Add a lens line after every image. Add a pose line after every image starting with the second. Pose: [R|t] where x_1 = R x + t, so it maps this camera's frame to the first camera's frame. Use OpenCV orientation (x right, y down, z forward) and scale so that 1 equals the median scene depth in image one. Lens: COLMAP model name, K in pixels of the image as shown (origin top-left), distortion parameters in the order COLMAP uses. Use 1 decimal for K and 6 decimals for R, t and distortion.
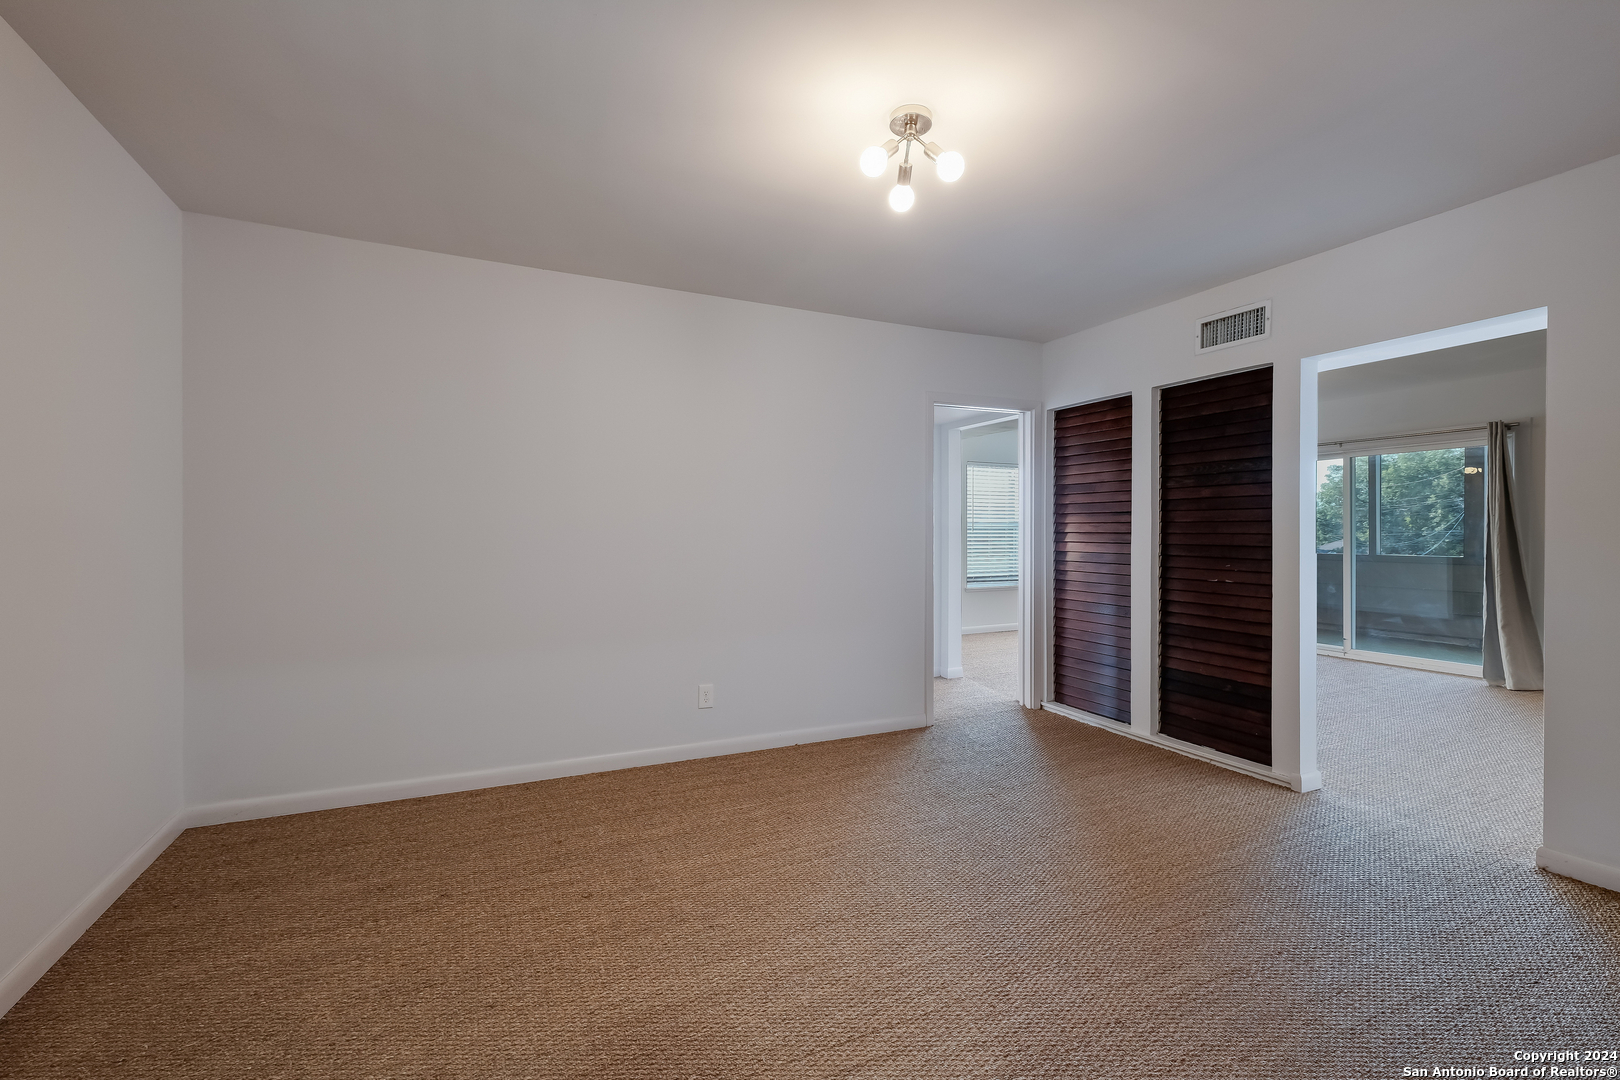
lens RADIAL K [[699.3, 0, 810.0], [0, 699.3, 540.0], [0, 0, 1]] dist [0.000571, -0.000090]
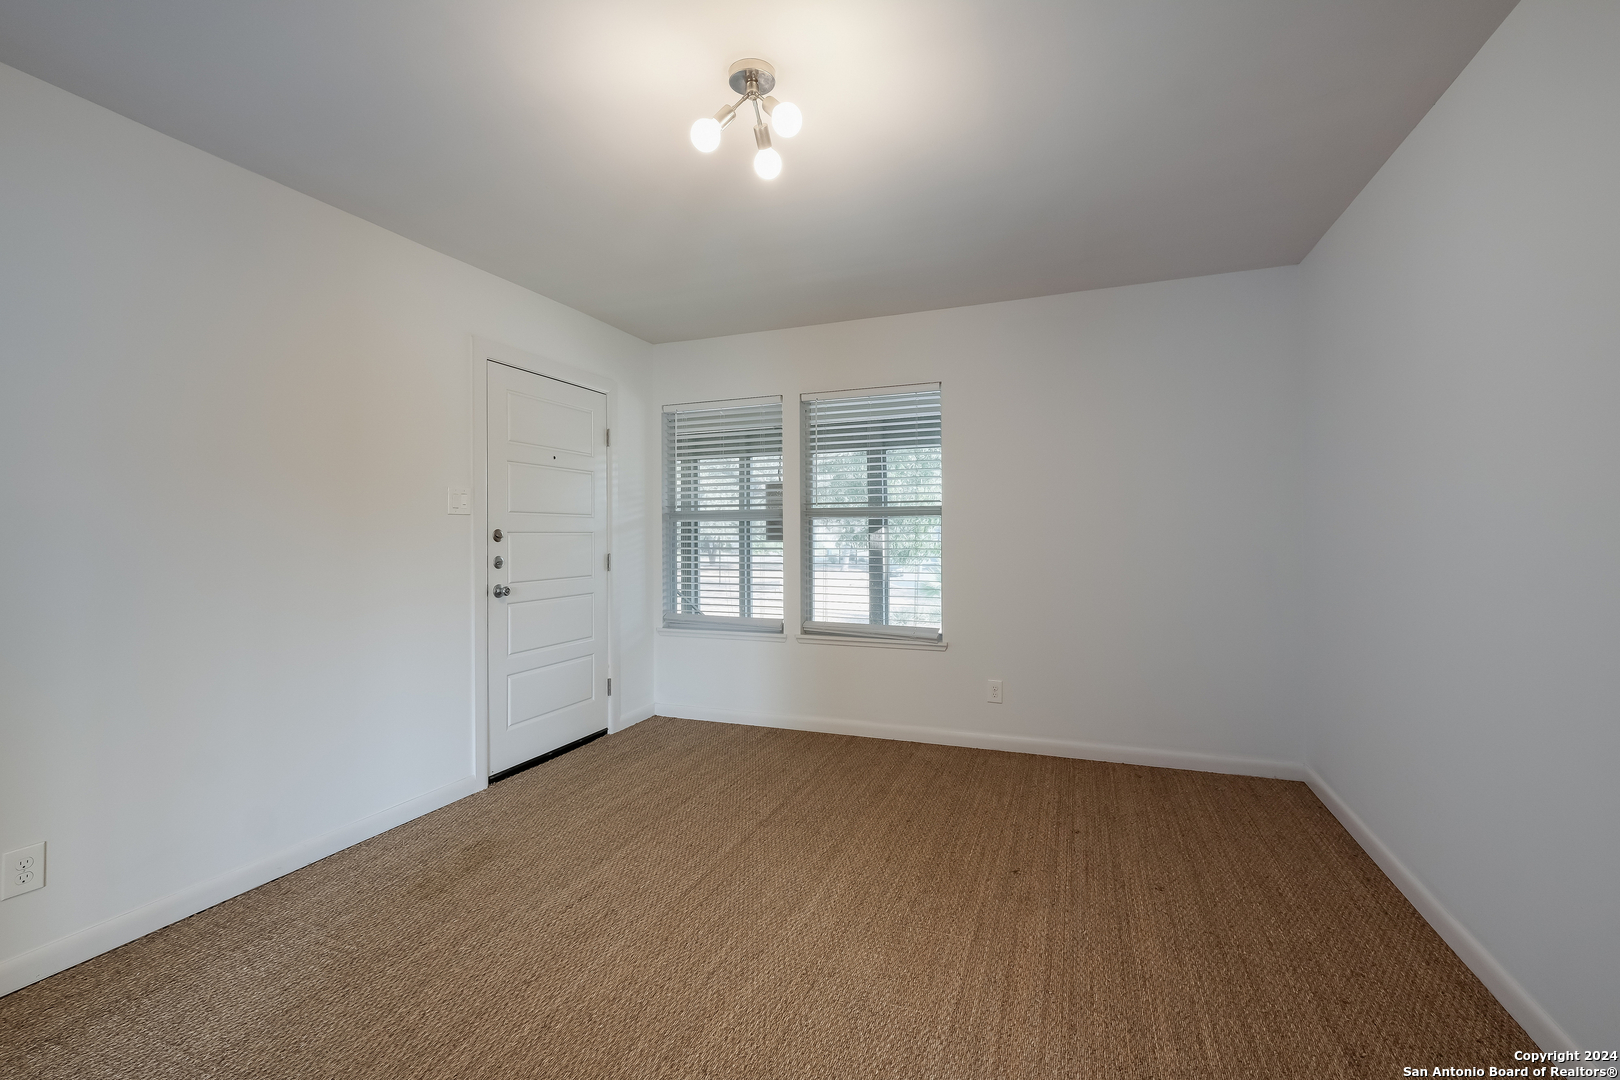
lens RADIAL K [[699.3, 0, 810.0], [0, 699.3, 540.0], [0, 0, 1]] dist [0.000571, -0.000090]
pose [[-0.728825, 0.008799, -0.684643, 0.620493], [-0.001614, 0.999893, 0.014569, -0.016518], [0.684698, 0.011723, -0.728733, 1.501832]]
